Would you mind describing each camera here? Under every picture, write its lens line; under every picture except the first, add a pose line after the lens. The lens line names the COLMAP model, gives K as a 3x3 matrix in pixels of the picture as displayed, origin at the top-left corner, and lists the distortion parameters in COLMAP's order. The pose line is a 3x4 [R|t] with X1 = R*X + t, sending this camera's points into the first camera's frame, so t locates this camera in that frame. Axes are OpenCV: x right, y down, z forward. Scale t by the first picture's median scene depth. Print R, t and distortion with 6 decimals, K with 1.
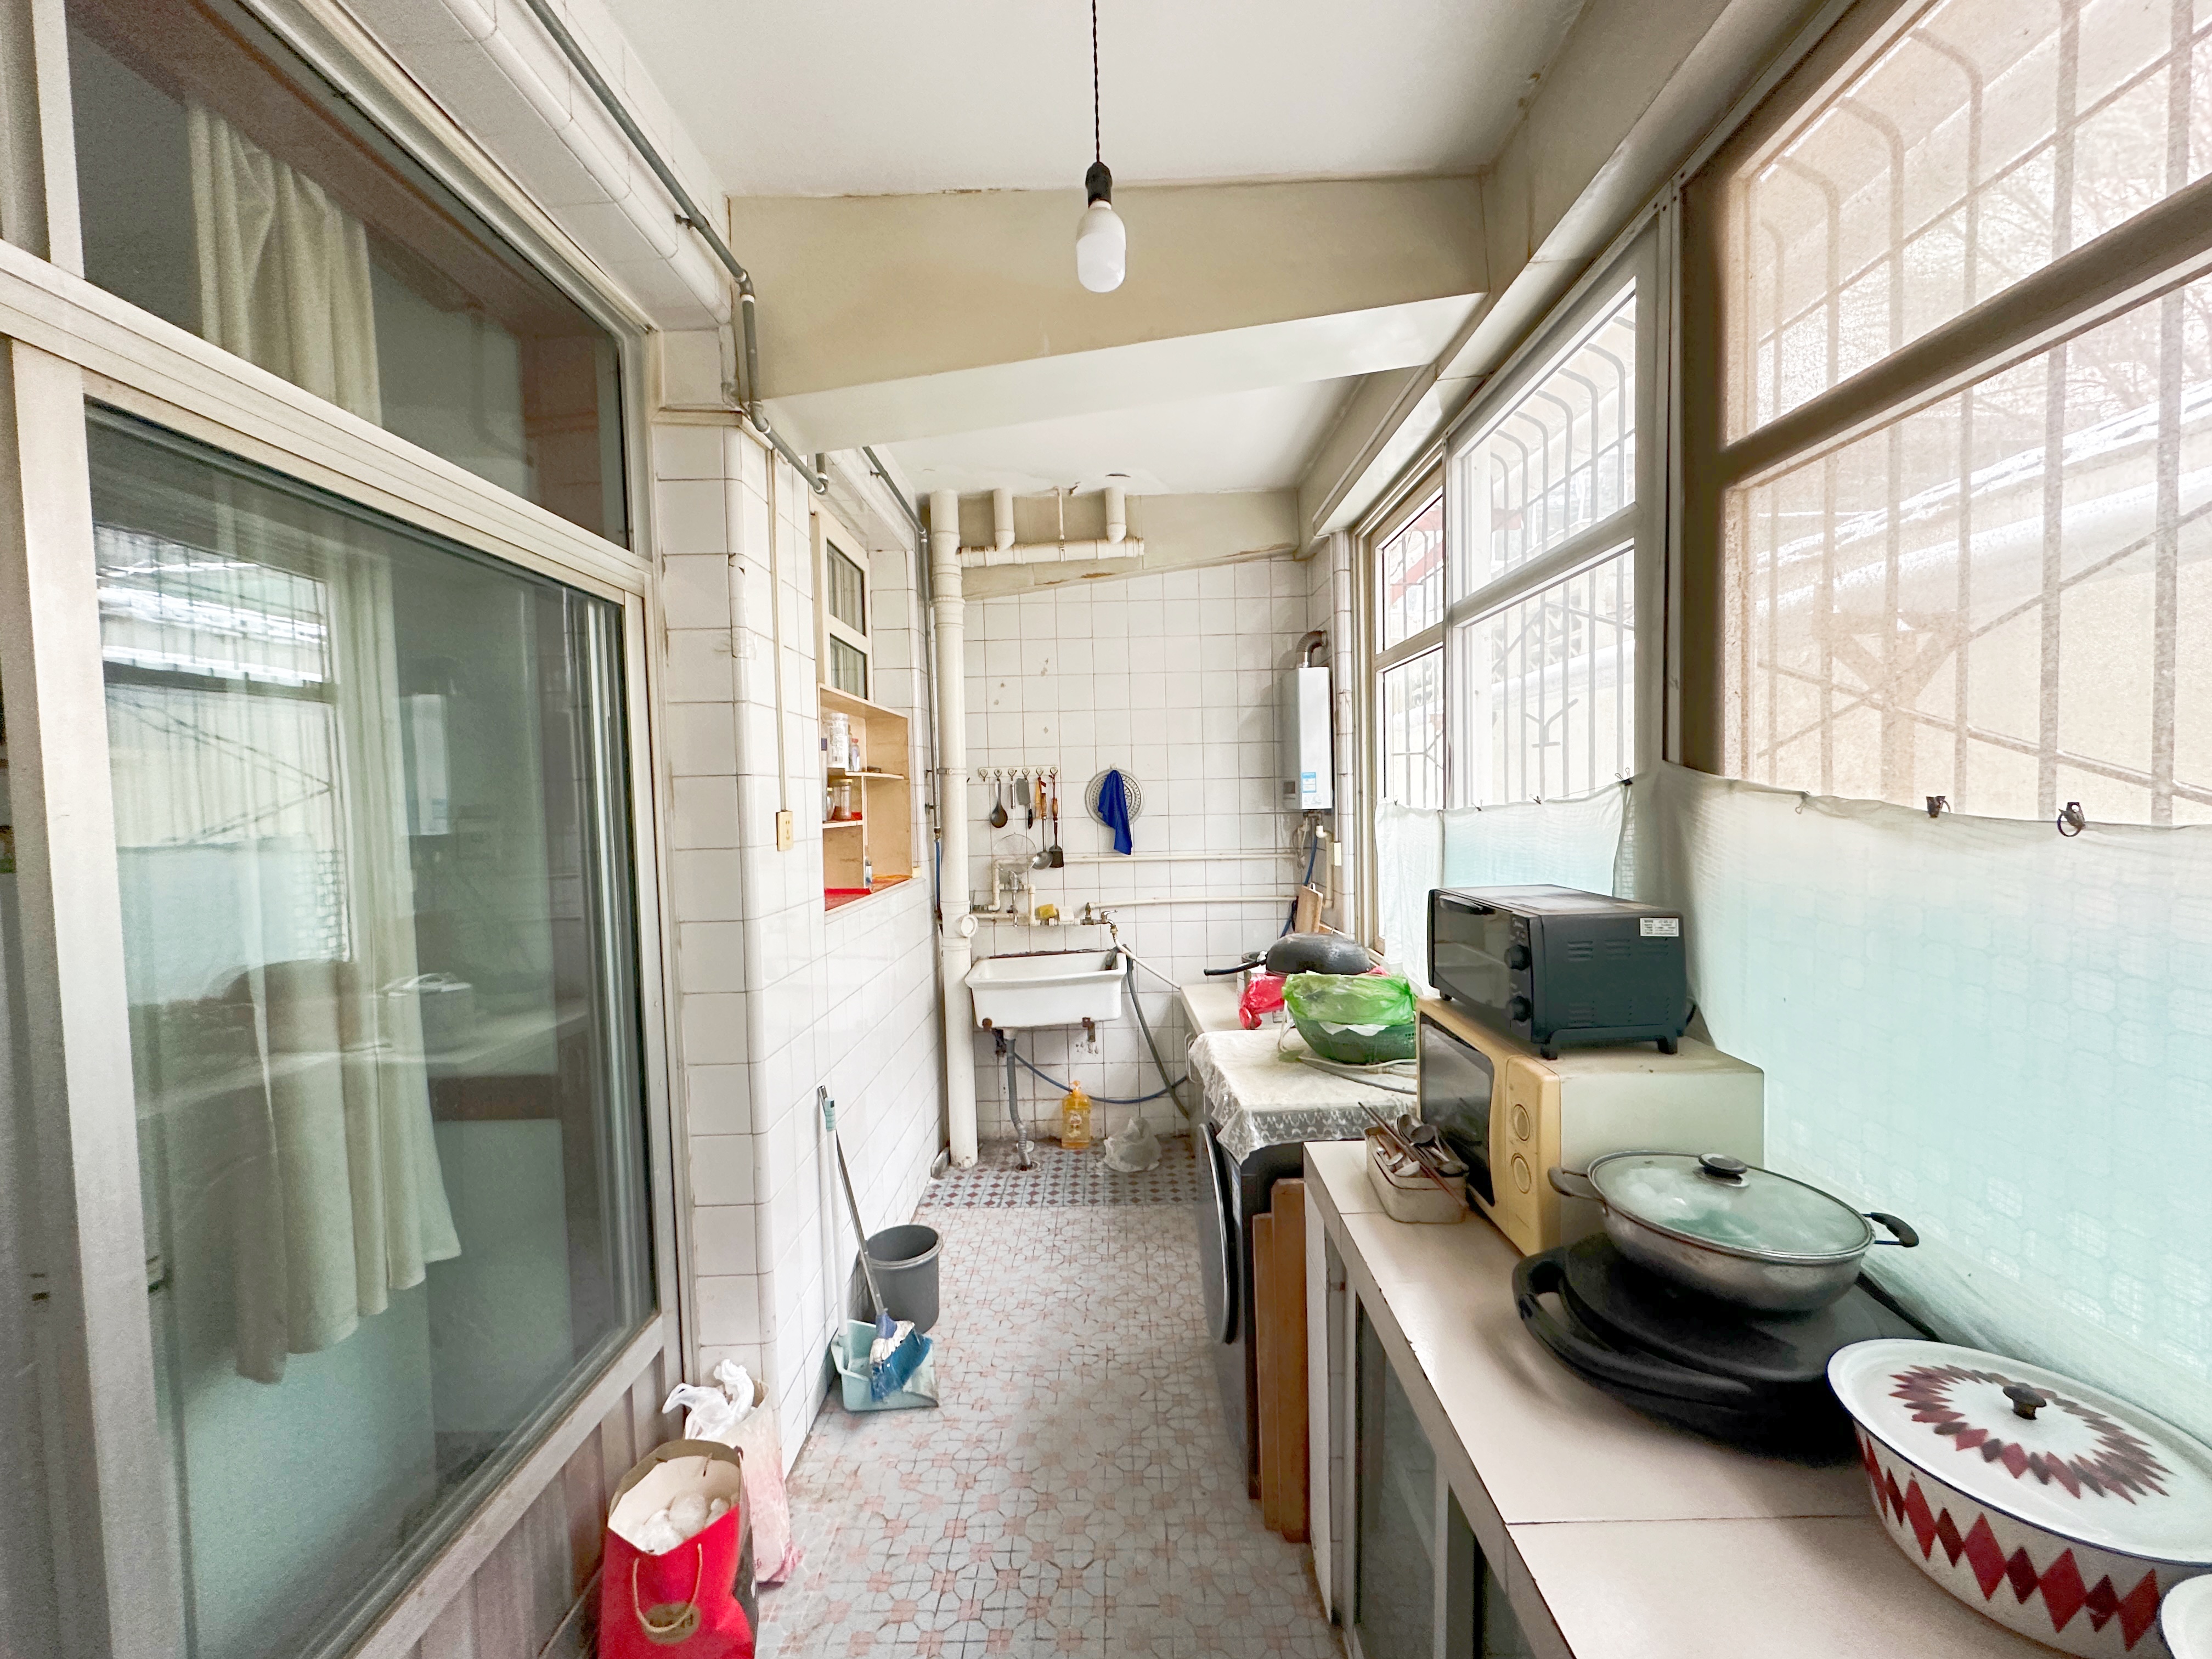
lens RADIAL K [[878.5, 0, 1106.0], [0, 878.5, 829.5], [0, 0, 1]] dist [0.000446, 0.000002]
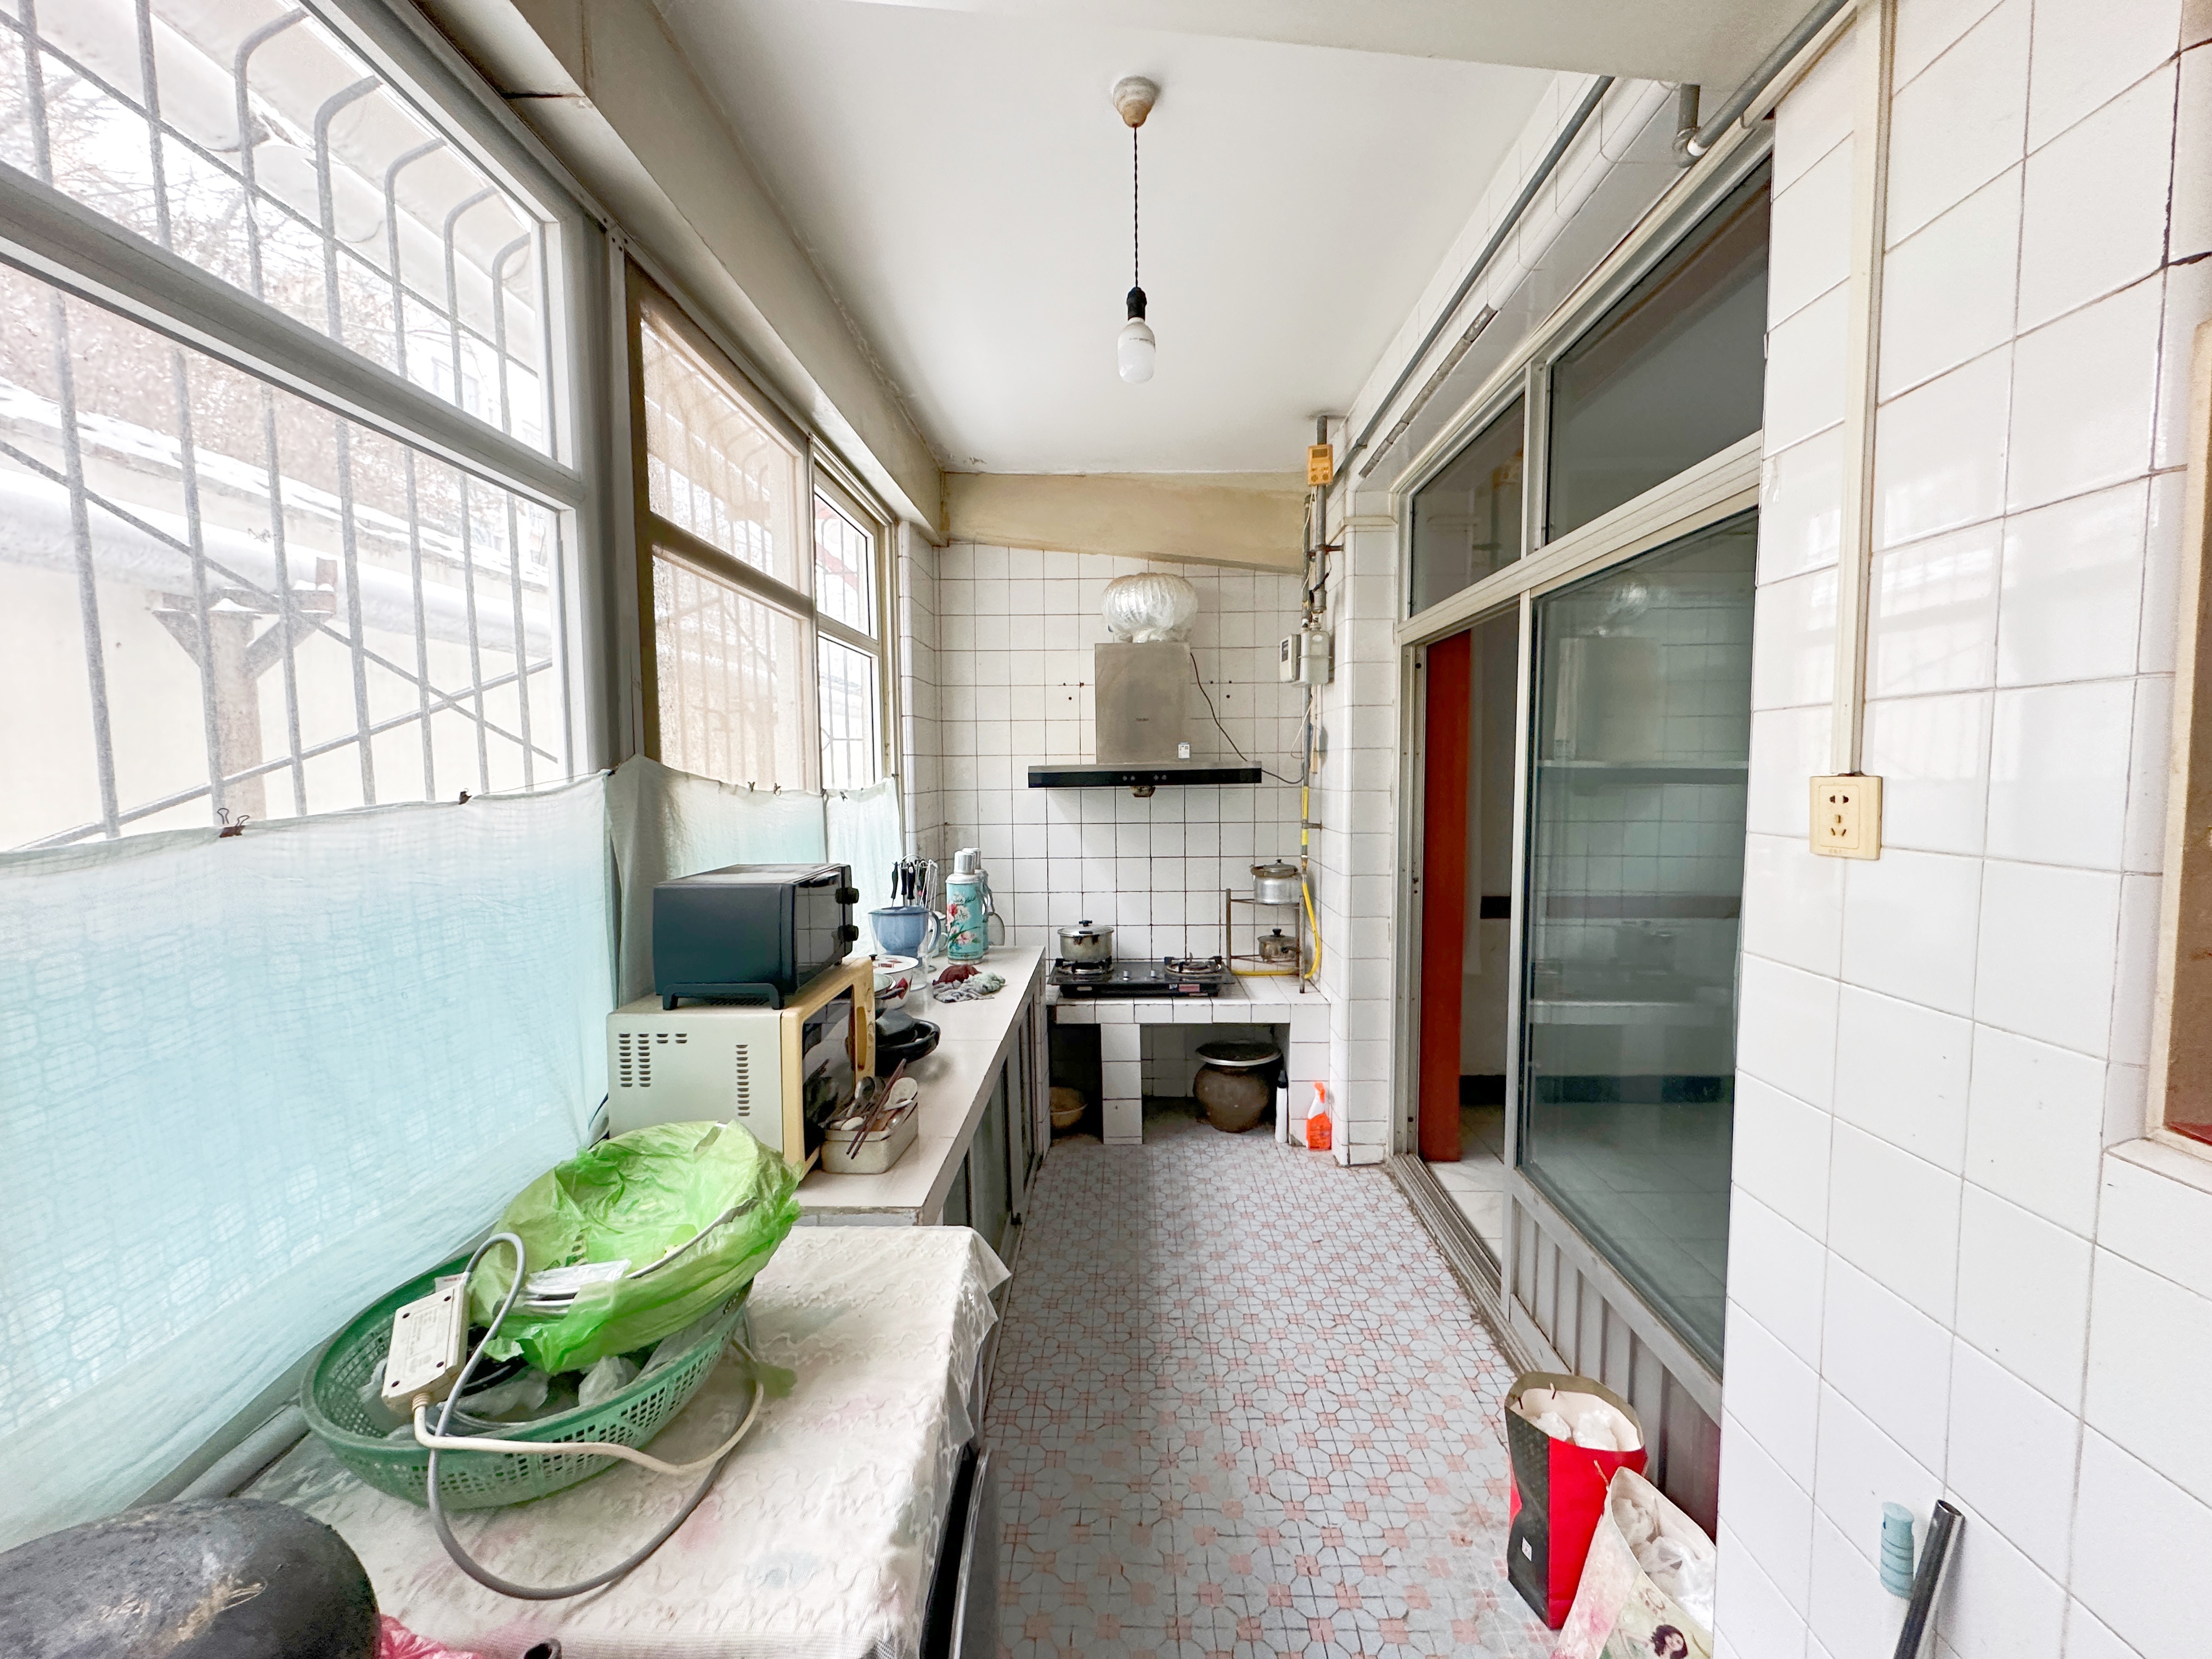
lens RADIAL K [[878.5, 0, 1106.0], [0, 878.5, 829.5], [0, 0, 1]] dist [0.000446, 0.000002]
pose [[-0.999300, 0.032032, 0.019302, 0.033753], [0.033975, 0.993282, 0.110623, -0.082580], [-0.015629, 0.111201, -0.993675, 2.031190]]
